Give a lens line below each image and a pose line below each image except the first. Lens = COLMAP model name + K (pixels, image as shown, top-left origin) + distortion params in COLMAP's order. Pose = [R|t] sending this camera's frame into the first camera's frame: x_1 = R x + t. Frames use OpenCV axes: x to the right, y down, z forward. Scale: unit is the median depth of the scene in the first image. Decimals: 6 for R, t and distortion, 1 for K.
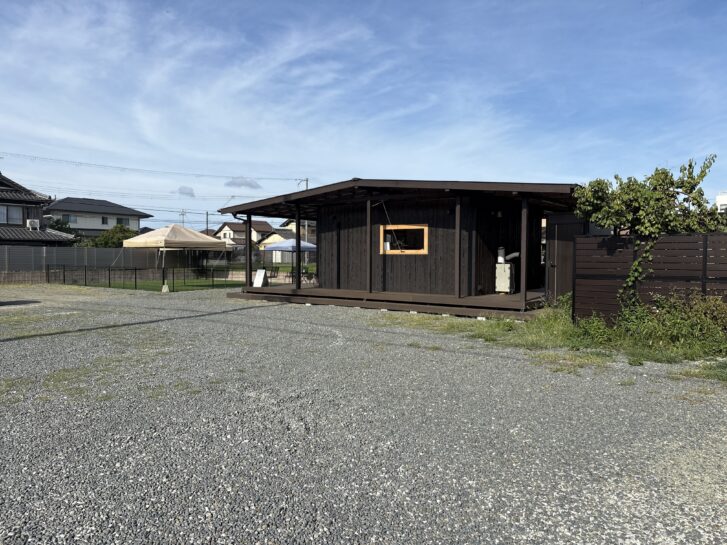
lens RADIAL K [[642.5, 0, 363.5], [0, 642.5, 272.5], [0, 0, 1]] dist [0.043588, -0.026243]
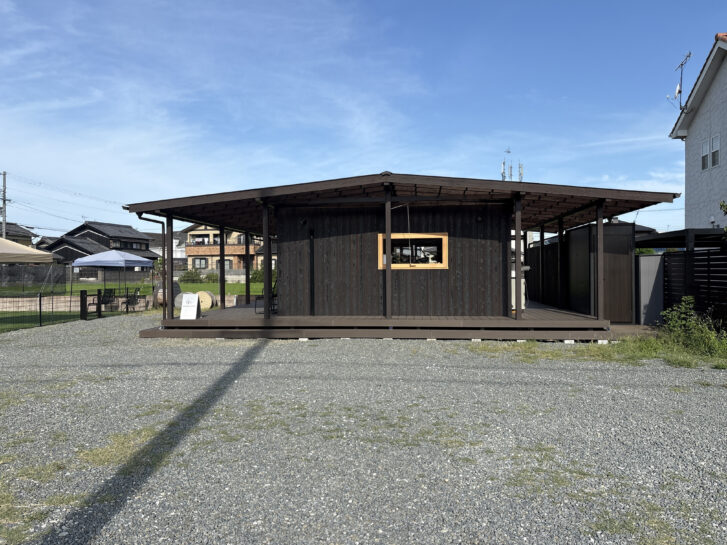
lens RADIAL K [[642.5, 0, 363.5], [0, 642.5, 272.5], [0, 0, 1]] dist [0.043588, -0.026243]
pose [[0.832633, -0.012829, 0.553676, -0.089754], [0.025928, 0.999538, -0.015831, -0.002615], [-0.553218, 0.027538, 0.832581, 0.071773]]
